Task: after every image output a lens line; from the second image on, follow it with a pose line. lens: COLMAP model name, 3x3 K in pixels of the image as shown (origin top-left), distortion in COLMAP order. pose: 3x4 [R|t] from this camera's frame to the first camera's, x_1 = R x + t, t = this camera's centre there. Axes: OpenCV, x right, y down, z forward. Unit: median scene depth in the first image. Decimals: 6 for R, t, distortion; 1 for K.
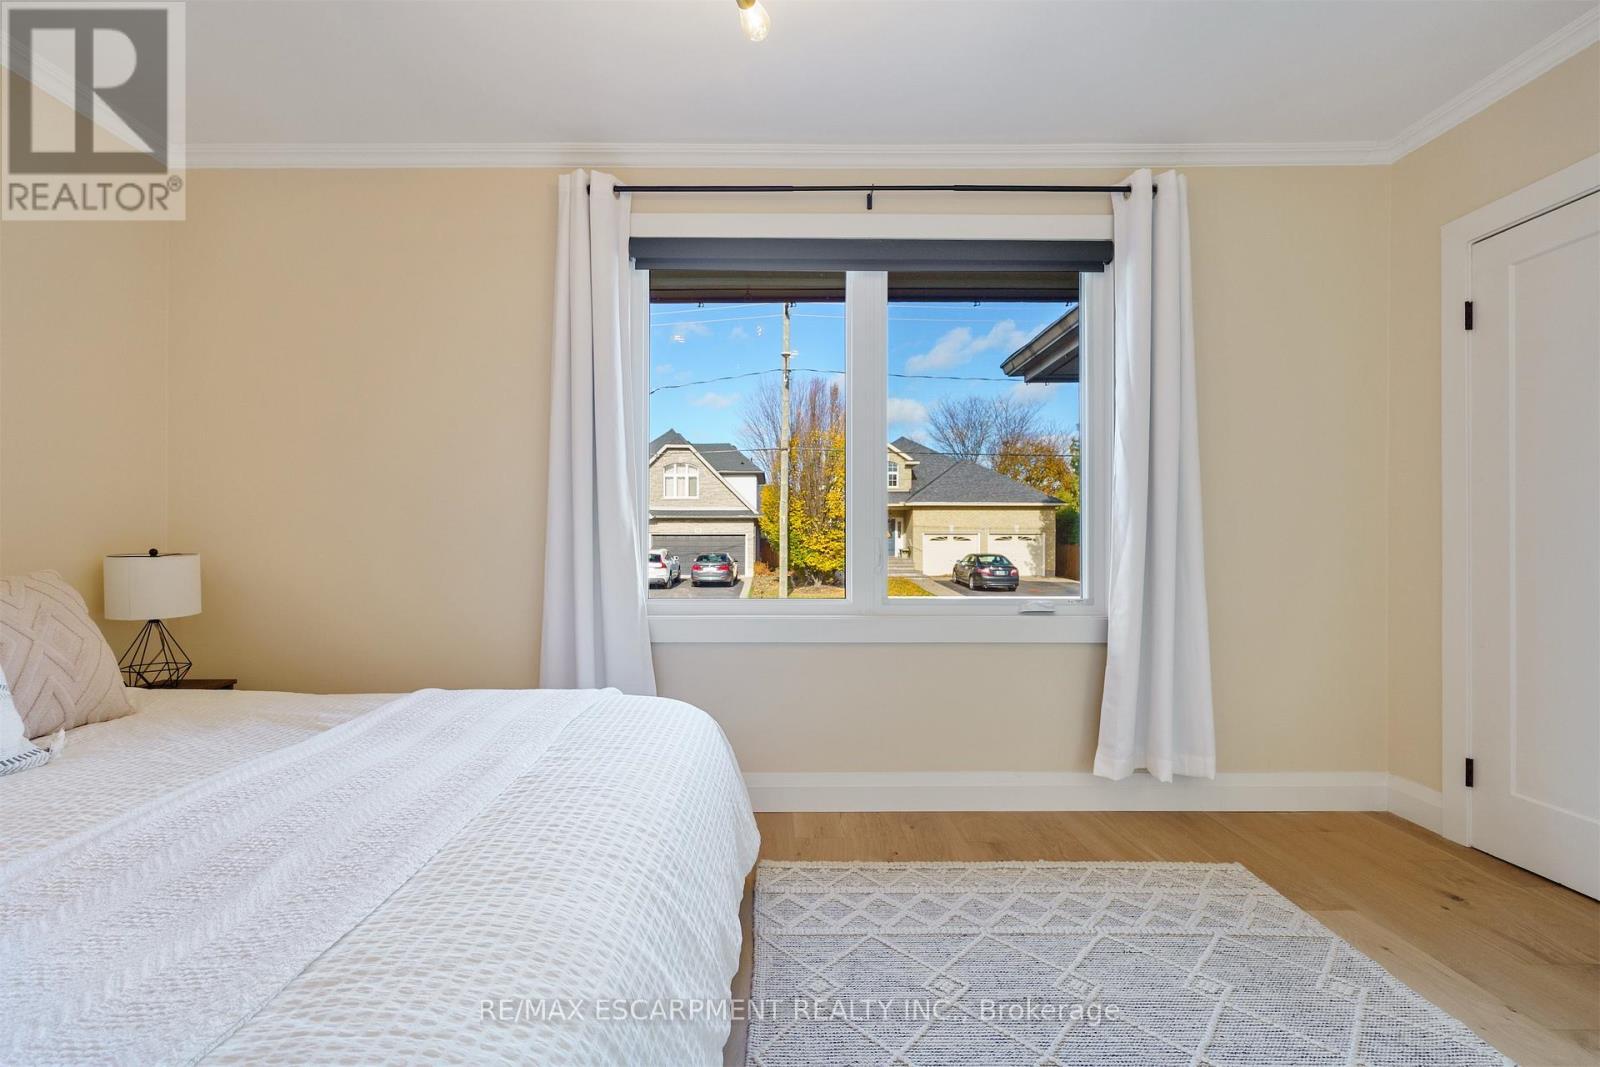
lens RADIAL K [[729.6, 0, 796.2], [0, 729.6, 541.1], [0, 0, 1]] dist [-0.000206, 0.000399]
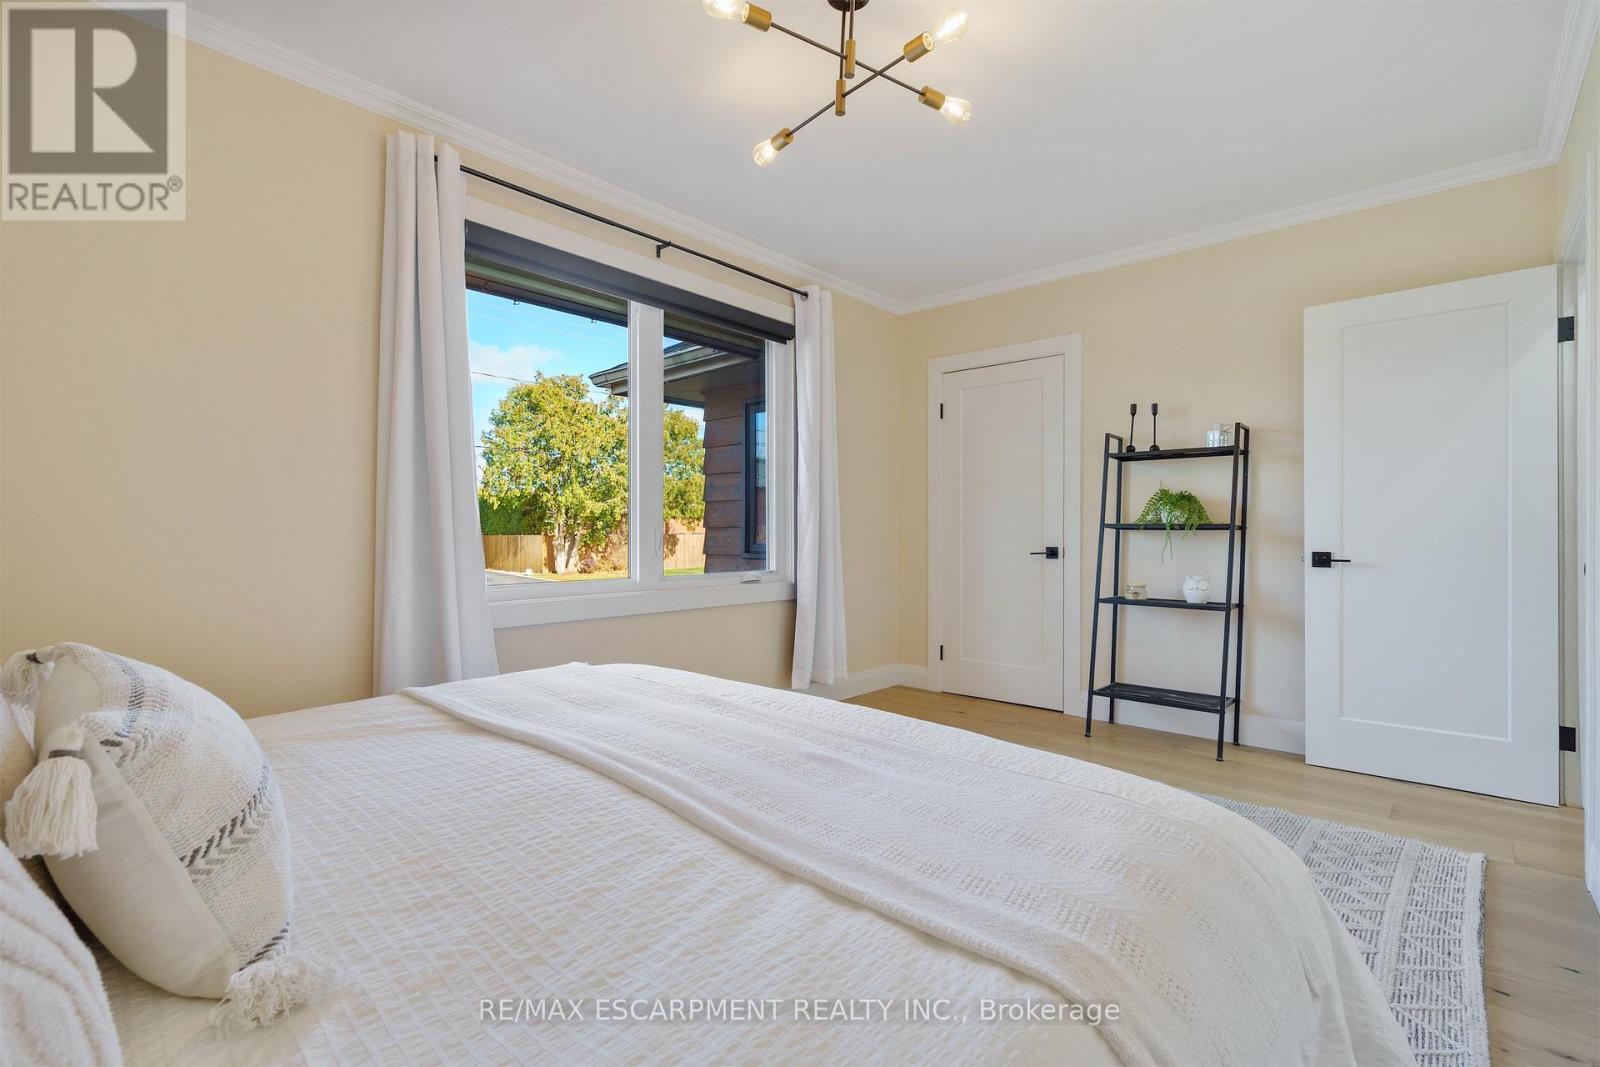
lens RADIAL K [[729.6, 0, 796.2], [0, 729.6, 541.1], [0, 0, 1]] dist [-0.000206, 0.000399]
pose [[0.666367, -0.011795, 0.745531, -0.671116], [0.000705, 0.999884, 0.015189, -0.000795], [-0.745624, -0.009596, 0.666298, 0.015104]]
